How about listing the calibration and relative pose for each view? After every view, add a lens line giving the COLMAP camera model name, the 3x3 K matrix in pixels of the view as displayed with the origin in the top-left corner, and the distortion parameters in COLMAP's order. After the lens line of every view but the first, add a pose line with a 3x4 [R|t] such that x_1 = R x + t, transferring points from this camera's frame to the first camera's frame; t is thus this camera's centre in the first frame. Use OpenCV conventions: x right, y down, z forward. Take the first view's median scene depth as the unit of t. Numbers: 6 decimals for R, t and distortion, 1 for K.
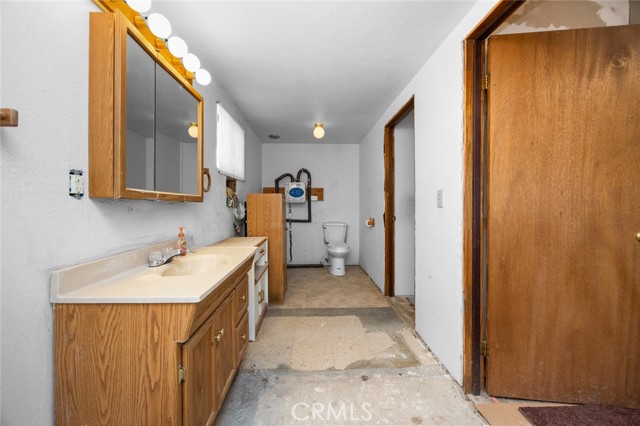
lens RADIAL K [[246.9, 0, 318.7], [0, 246.9, 208.9], [0, 0, 1]] dist [-0.005089, 0.000709]
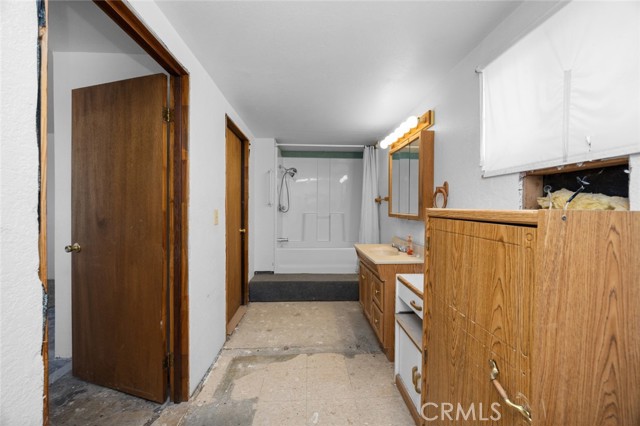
lens RADIAL K [[246.9, 0, 311.4], [0, 246.9, 209.1], [0, 0, 1]] dist [-0.005089, 0.000709]
pose [[-0.999807, -0.001047, 0.019625, 0.020977], [-0.000637, 0.999782, 0.020882, -0.106098], [-0.019643, 0.020866, -0.999589, 2.197190]]
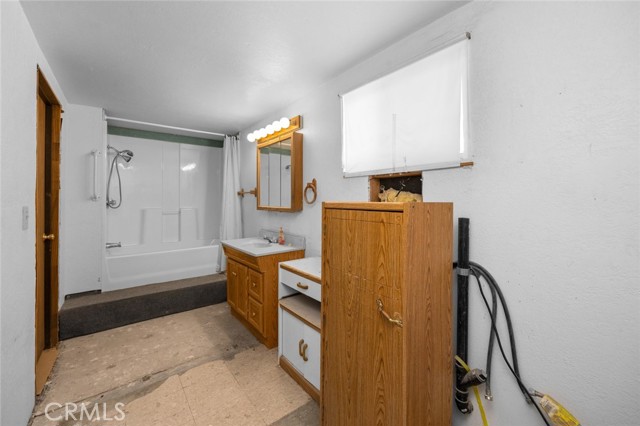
lens RADIAL K [[266.9, 0, 321.9], [0, 266.9, 196.9], [0, 0, 1]] dist [-0.003880, 0.000714]
pose [[-0.813601, -0.000053, -0.581424, 0.225414], [-0.001138, 0.999998, 0.001502, -0.111487], [0.581423, 0.001884, -0.813599, 2.254974]]
